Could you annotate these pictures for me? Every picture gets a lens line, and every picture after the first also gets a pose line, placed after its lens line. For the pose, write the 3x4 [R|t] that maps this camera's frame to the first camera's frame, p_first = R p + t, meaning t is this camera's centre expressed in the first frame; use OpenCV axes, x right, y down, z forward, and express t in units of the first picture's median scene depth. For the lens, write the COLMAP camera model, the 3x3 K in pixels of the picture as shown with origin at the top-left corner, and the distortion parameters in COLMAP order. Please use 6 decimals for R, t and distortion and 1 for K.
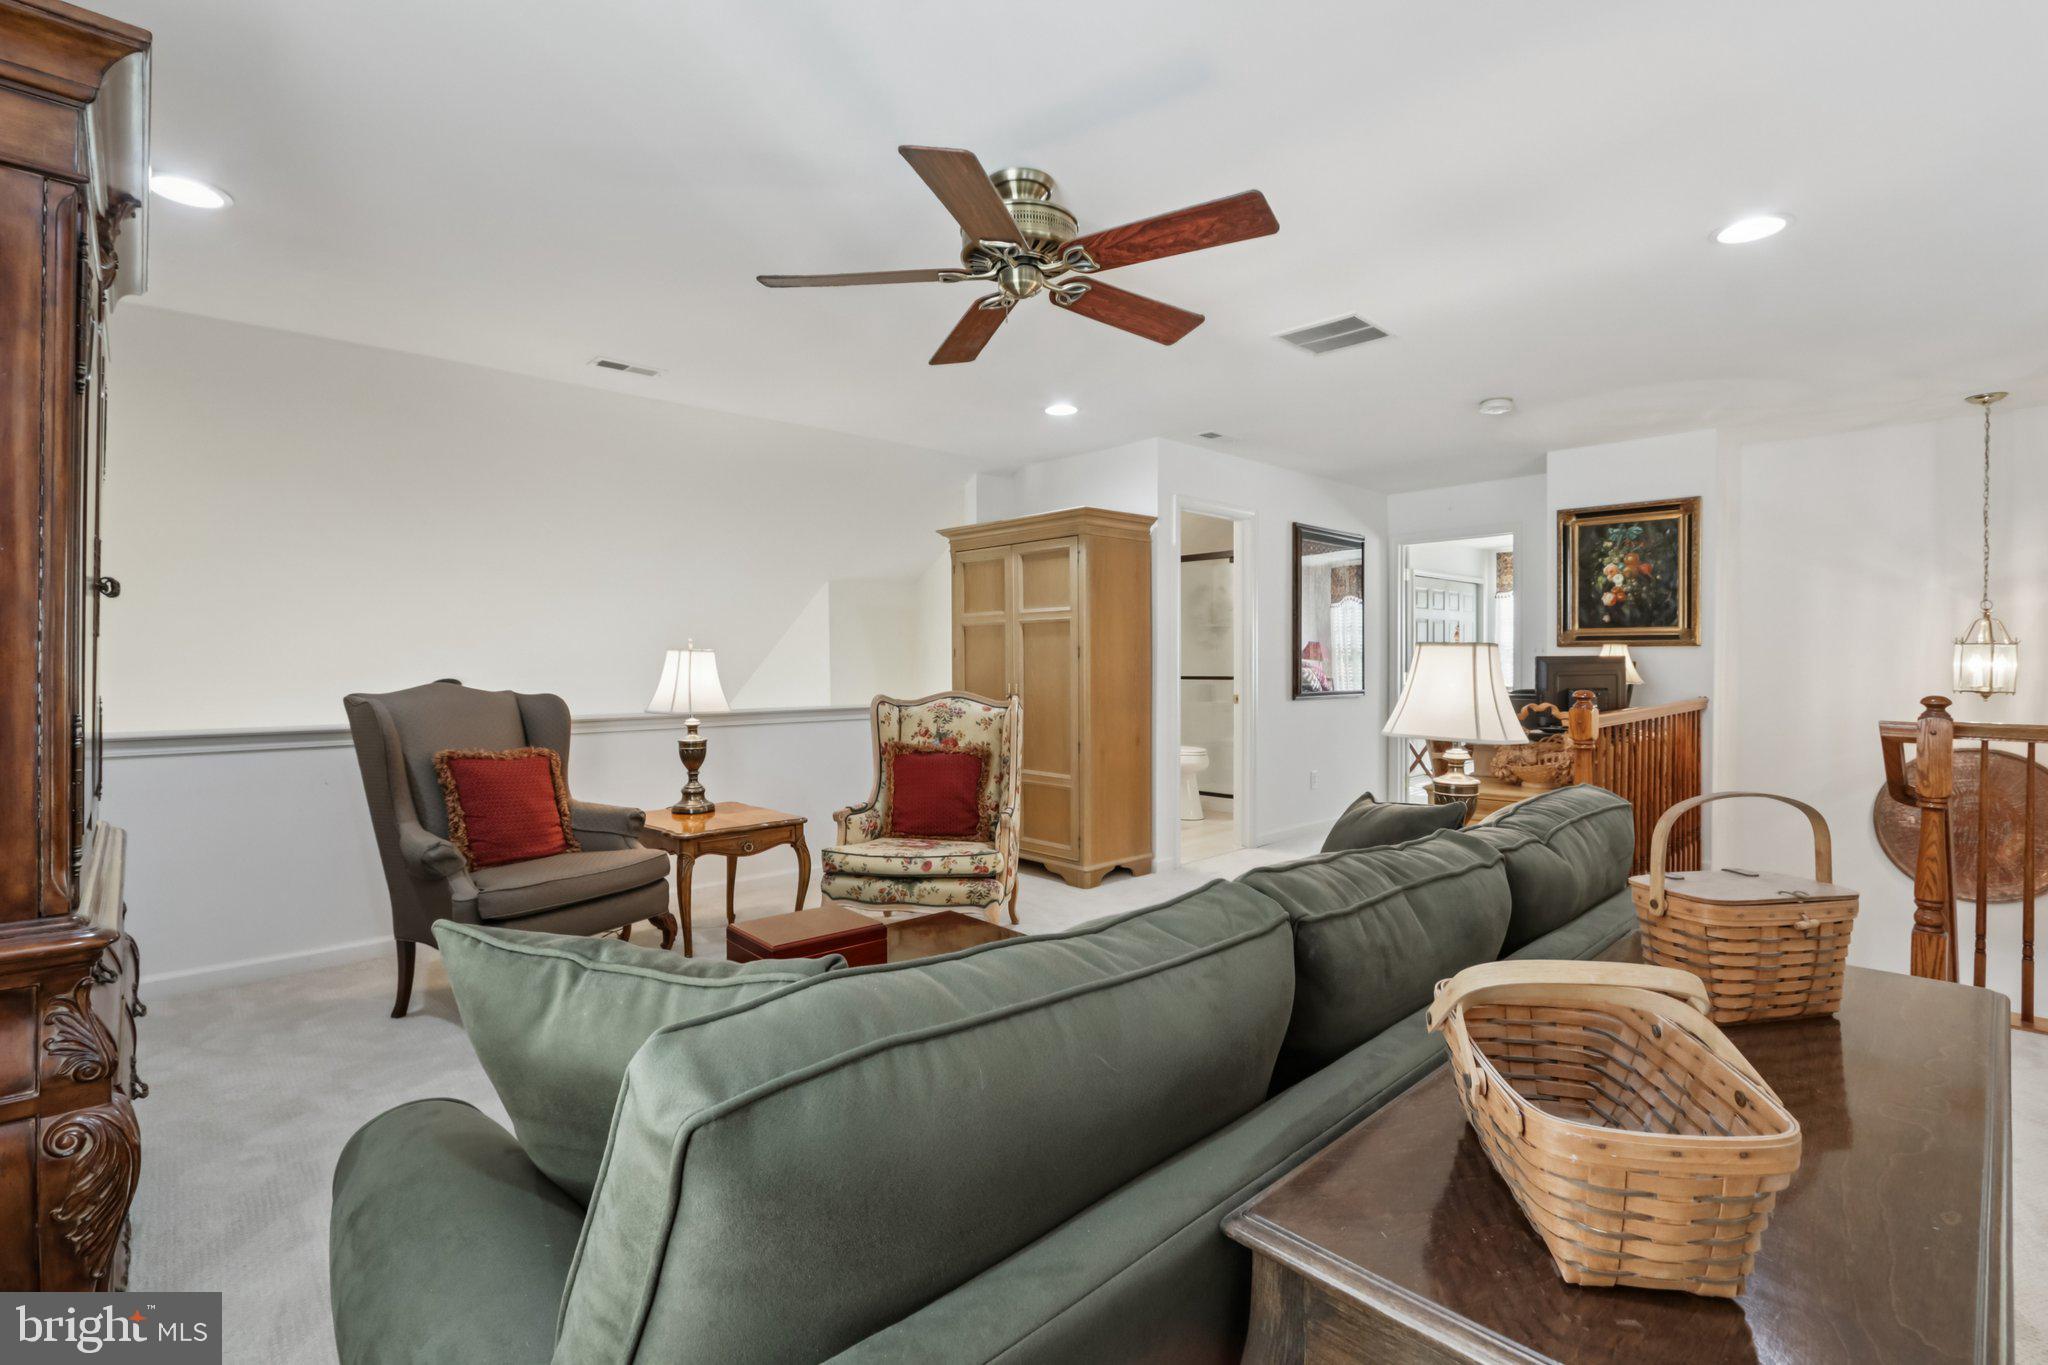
lens RADIAL K [[965.4, 0, 1012.4], [0, 965.4, 665.0], [0, 0, 1]] dist [-0.019123, 0.001643]
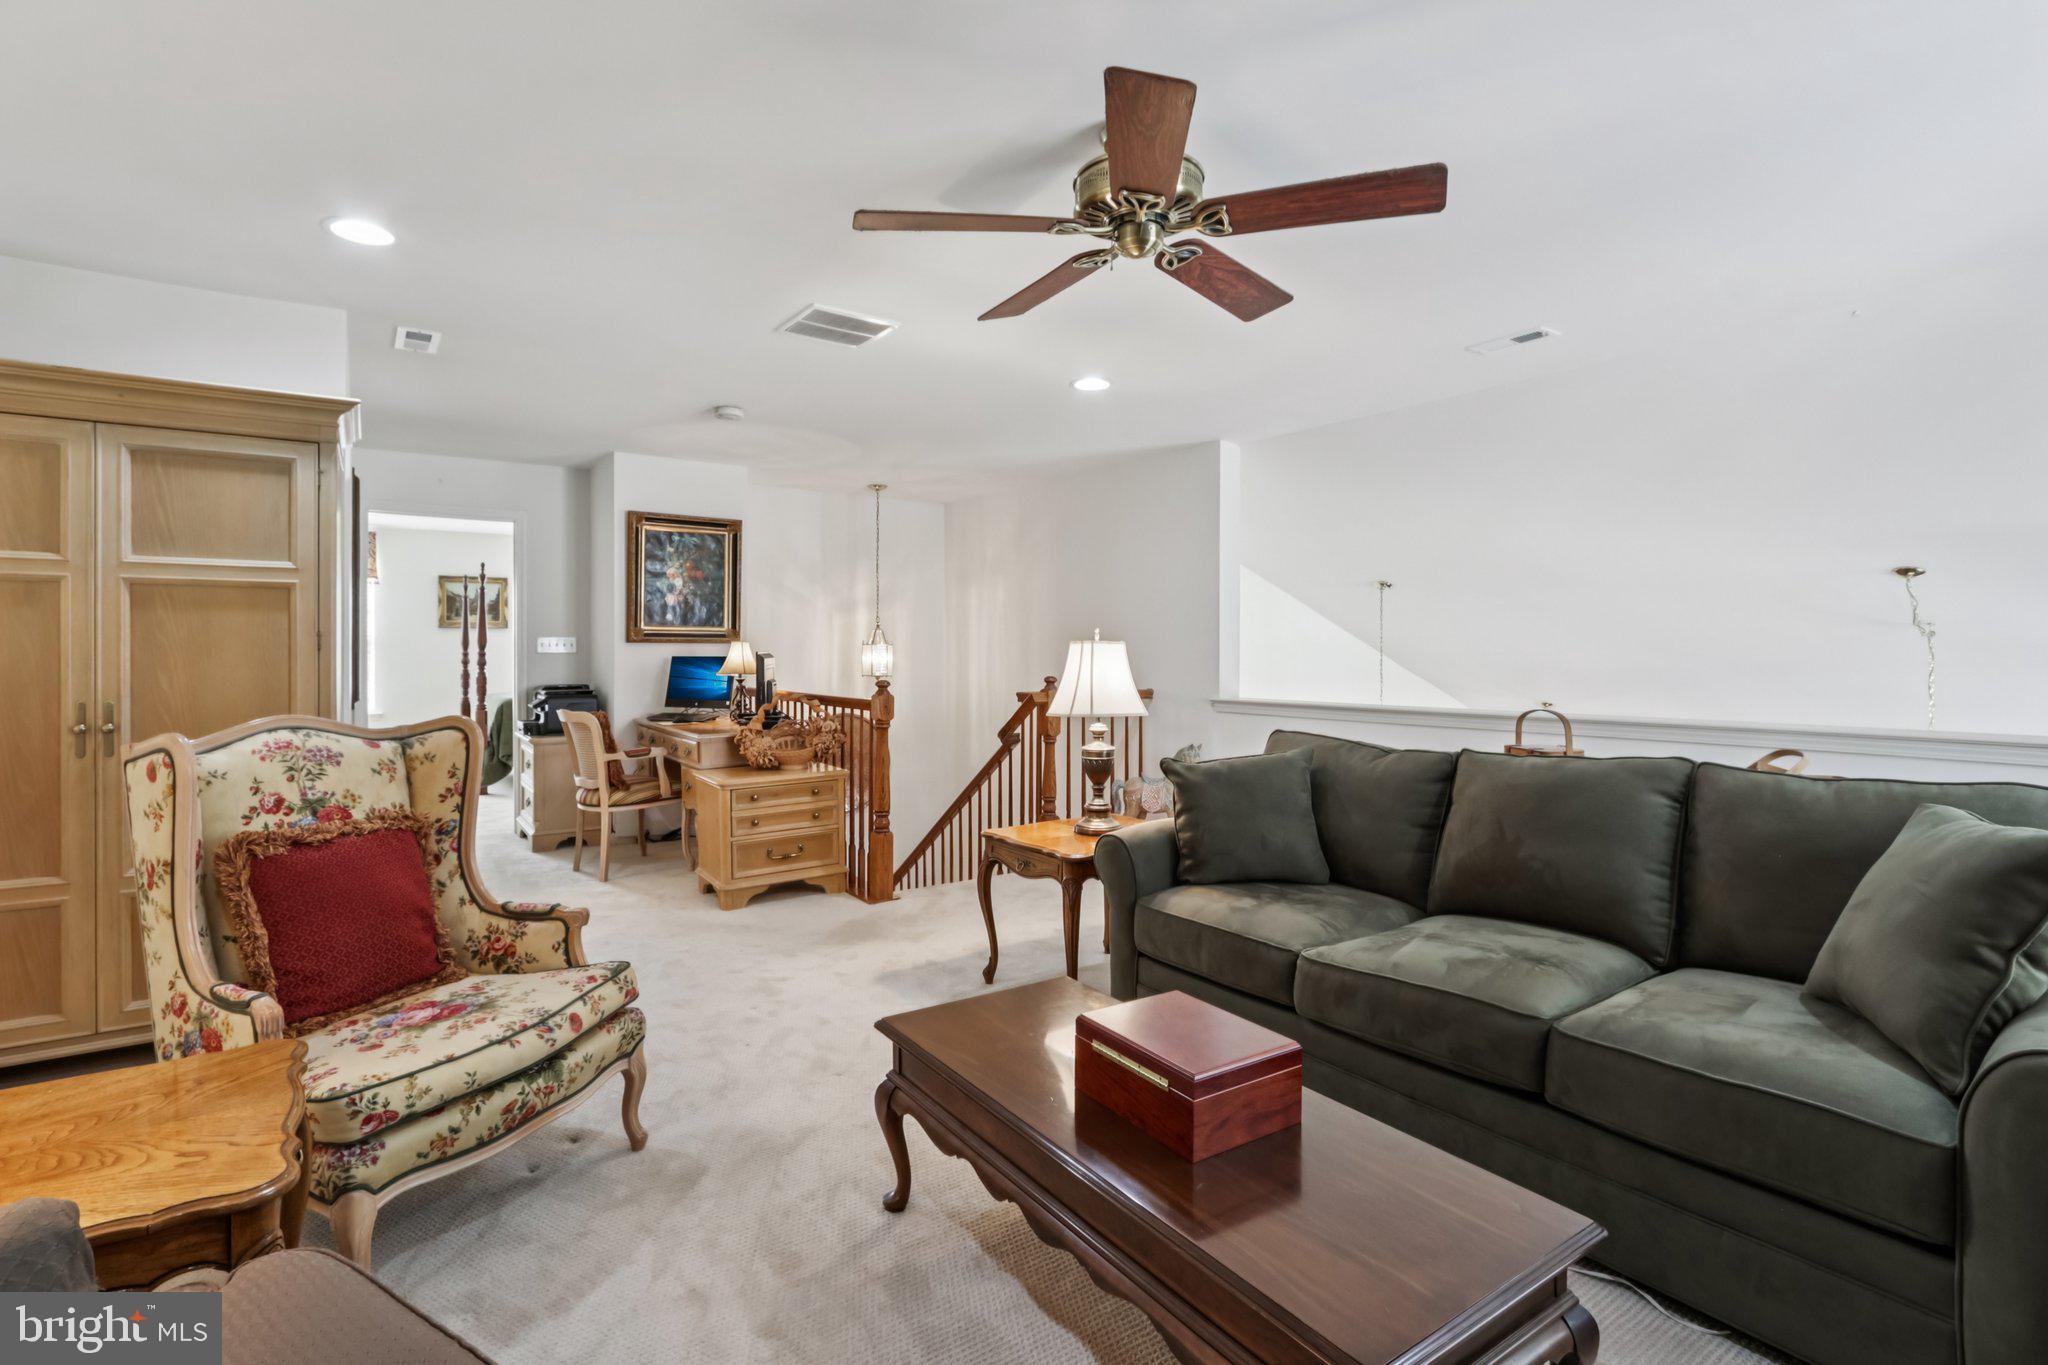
lens RADIAL K [[958.2, 0, 1025.6], [0, 958.2, 640.9], [0, 0, 1]] dist [0.000215, 0.000173]
pose [[0.135614, 0.016280, 0.990628, -0.502360], [0.001774, 0.999859, -0.016675, -0.003158], [-0.990760, 0.004018, 0.135566, 0.547882]]
